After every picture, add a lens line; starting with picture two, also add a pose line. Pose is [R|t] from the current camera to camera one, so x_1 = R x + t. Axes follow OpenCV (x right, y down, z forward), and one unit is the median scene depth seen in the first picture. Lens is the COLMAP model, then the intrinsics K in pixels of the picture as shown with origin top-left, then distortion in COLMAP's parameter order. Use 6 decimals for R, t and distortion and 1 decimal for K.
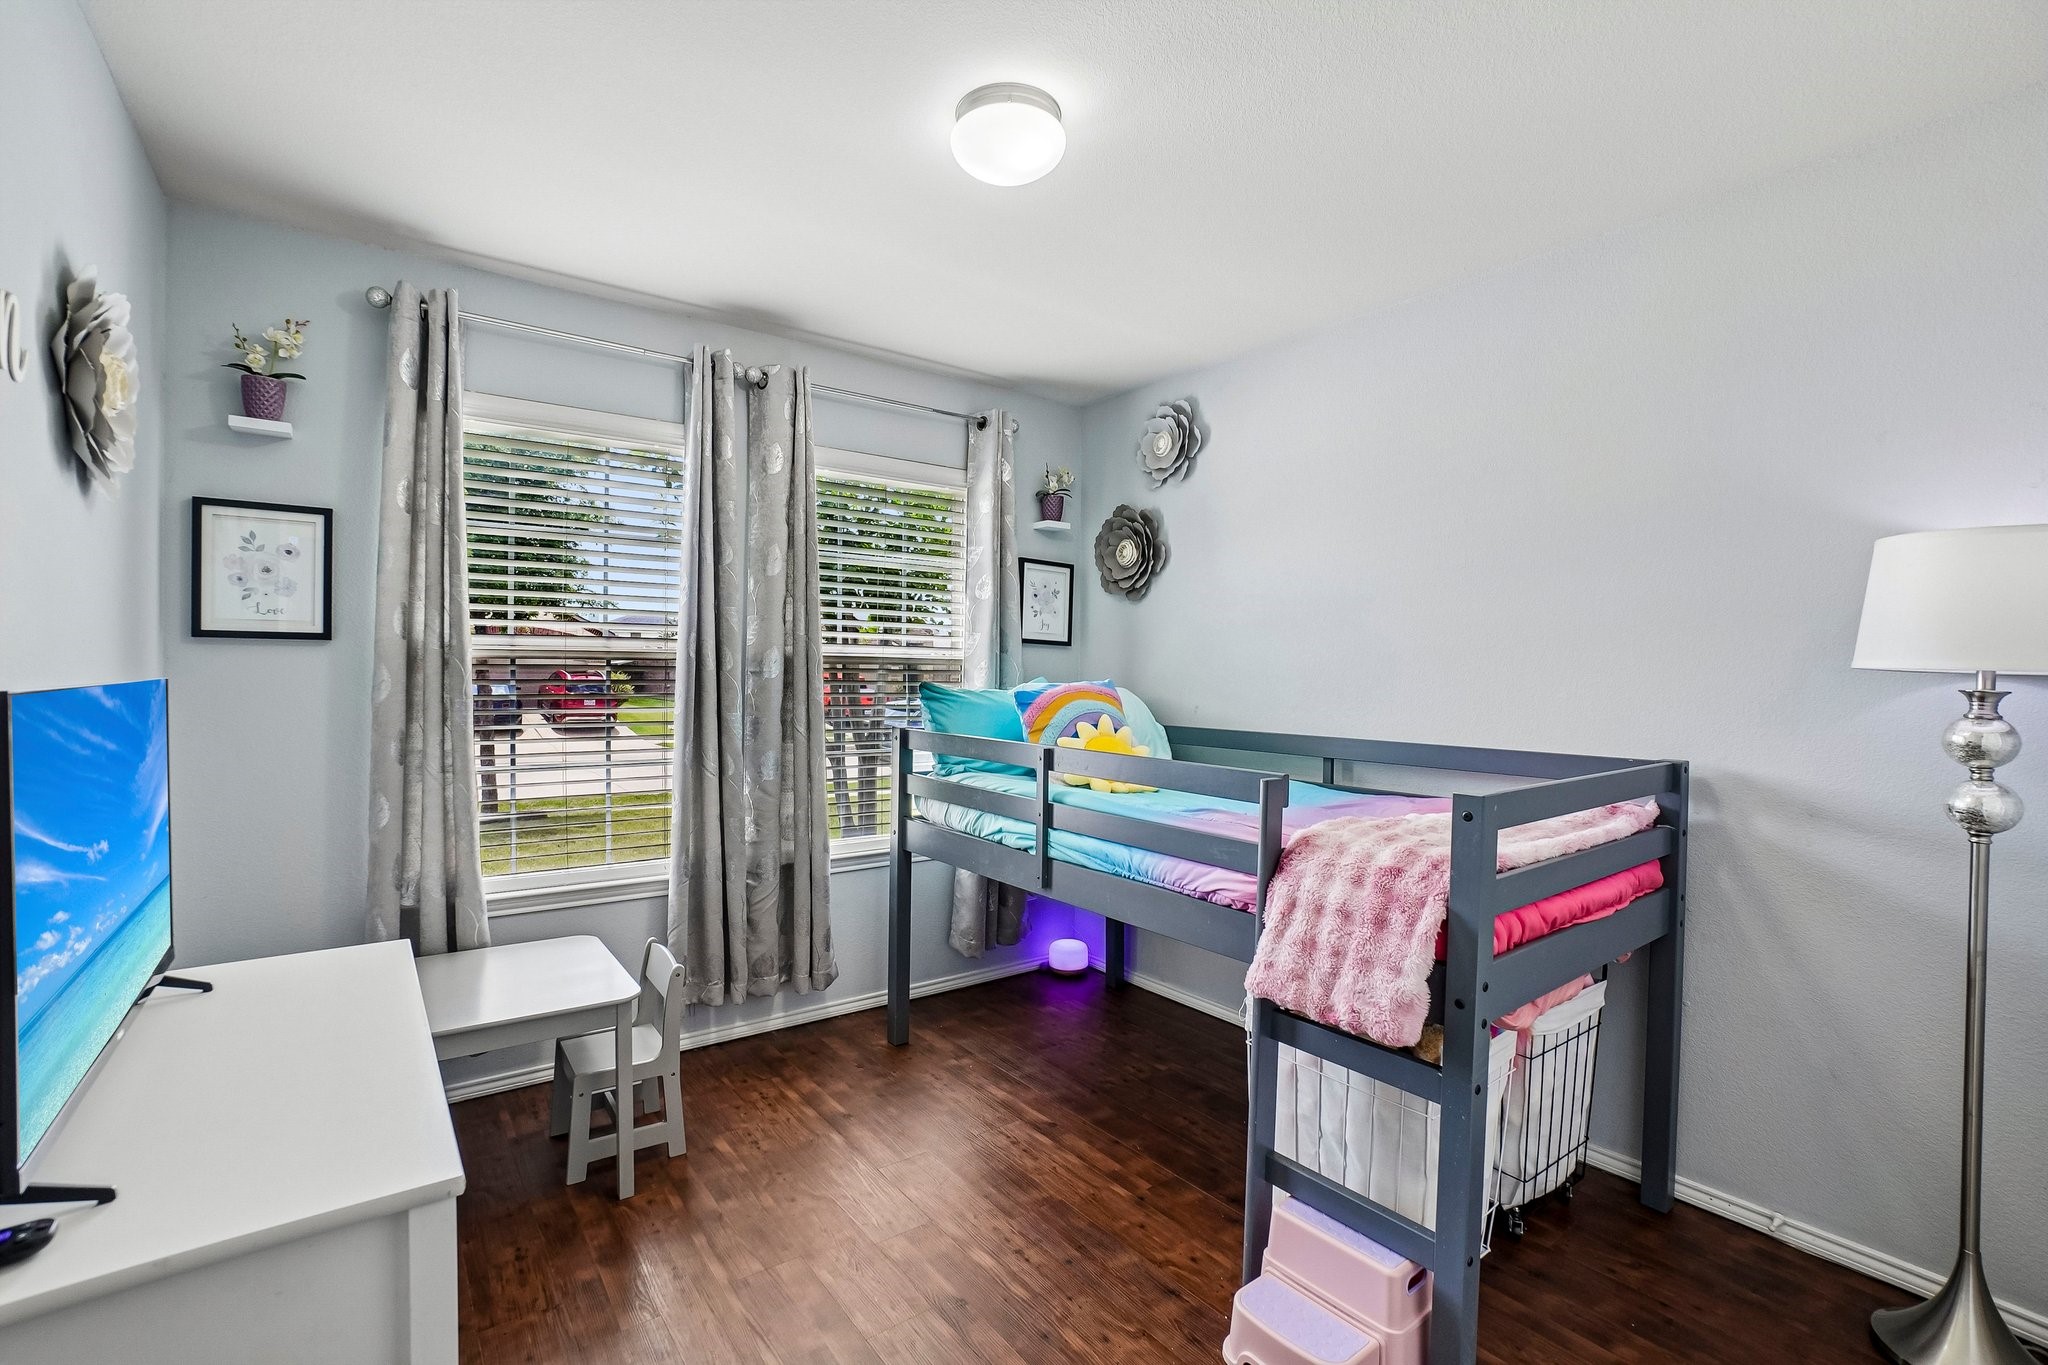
lens RADIAL K [[901.6, 0, 988.7], [0, 901.6, 672.3], [0, 0, 1]] dist [-0.031725, 0.000208]
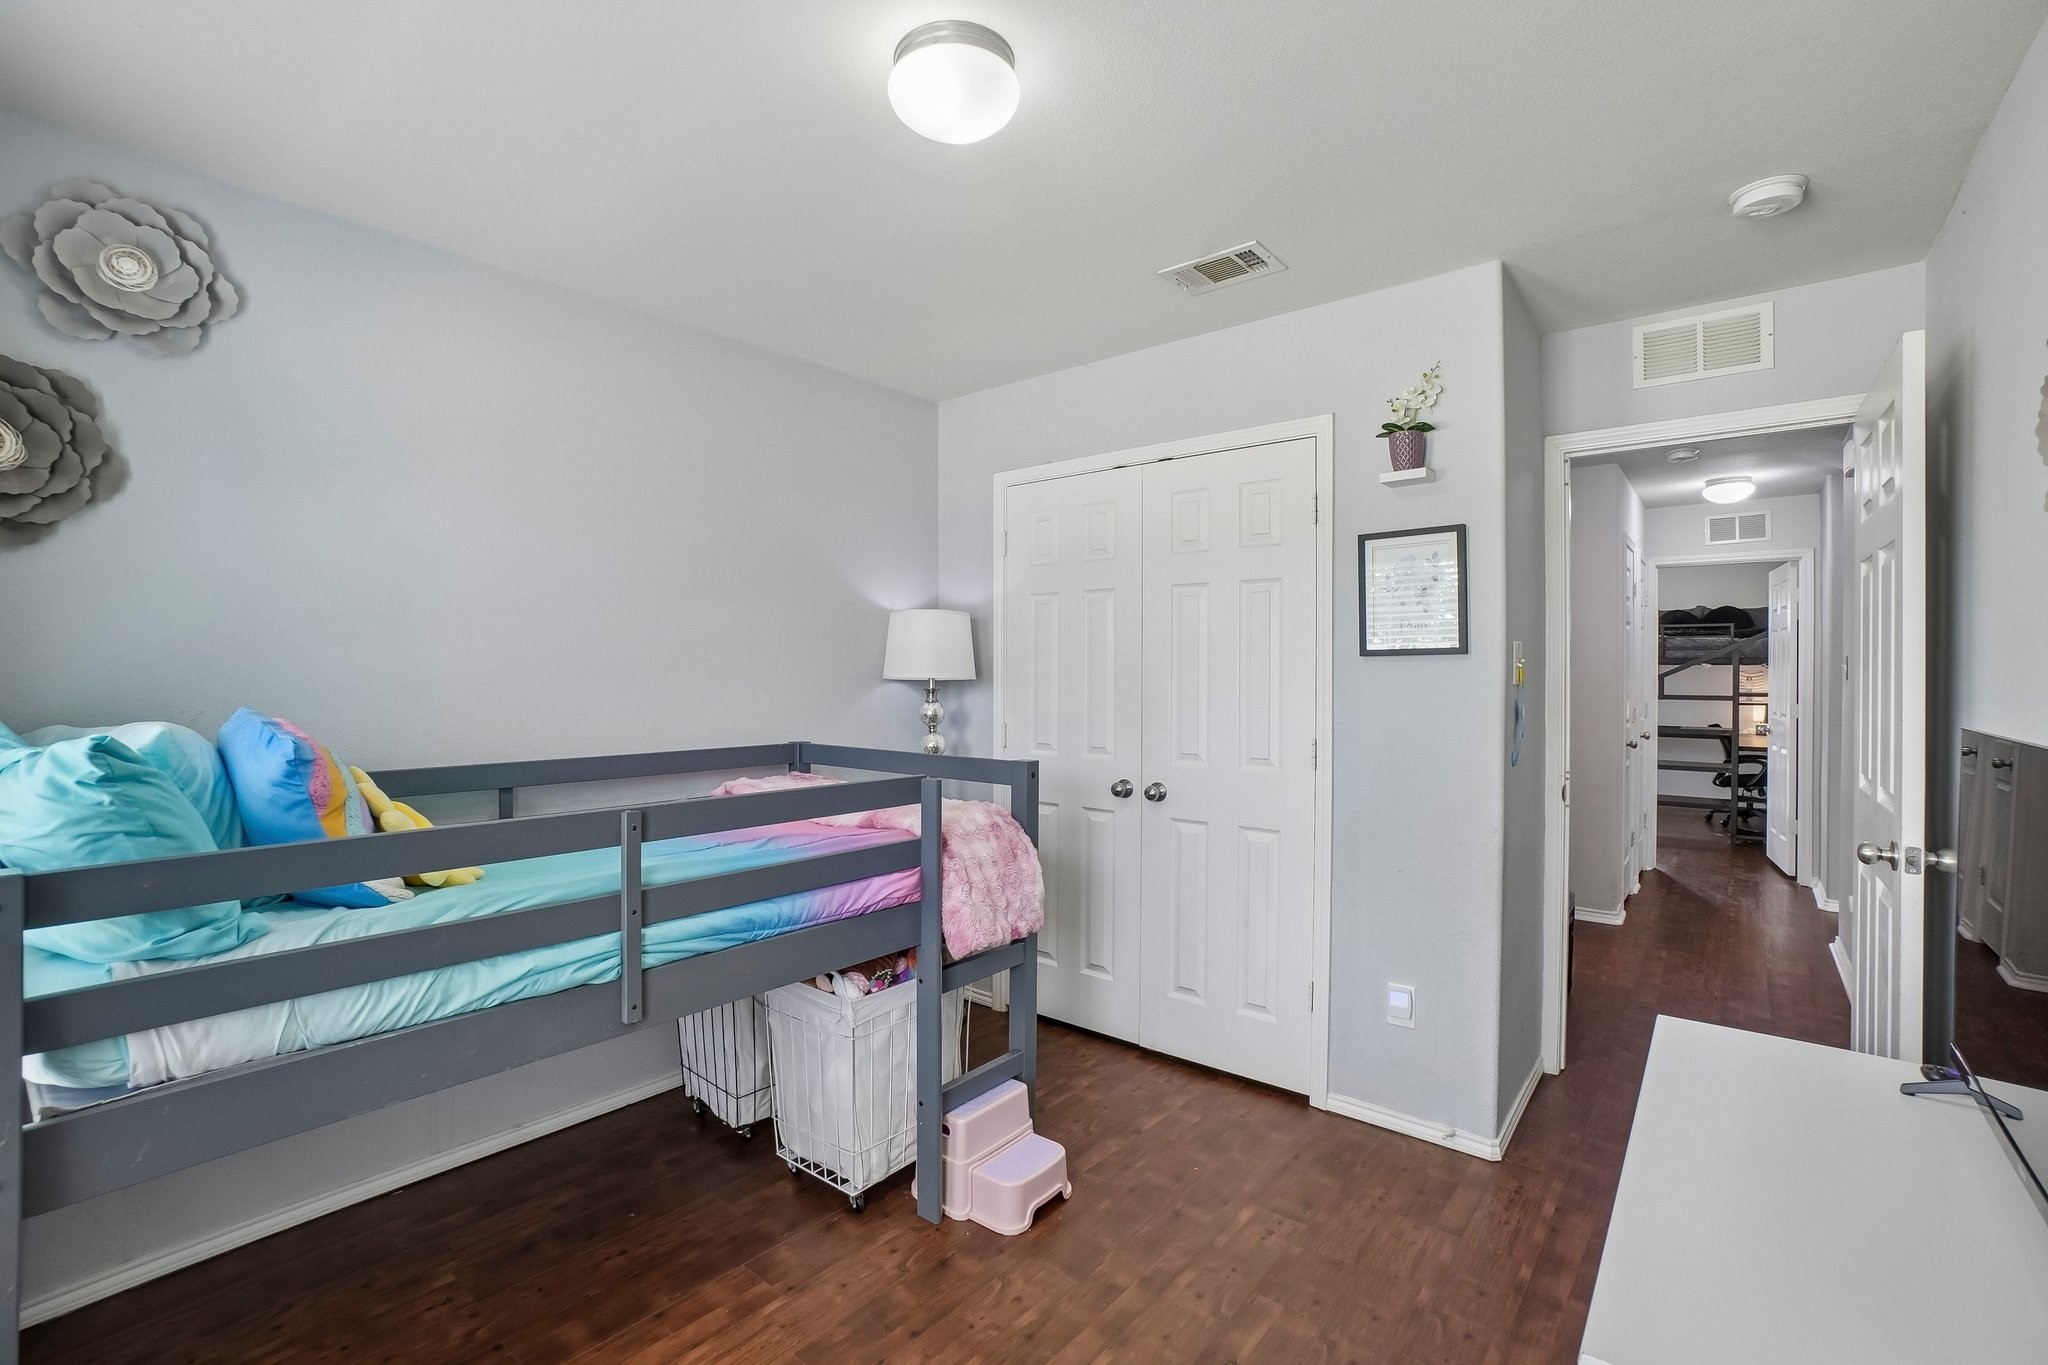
lens RADIAL K [[901.6, 0, 988.7], [0, 901.6, 672.3], [0, 0, 1]] dist [-0.031725, 0.000208]
pose [[-0.247348, -0.007054, 0.968901, -0.634345], [-0.001964, 0.999975, 0.006779, -0.021957], [-0.968925, -0.000226, -0.247356, 0.901229]]
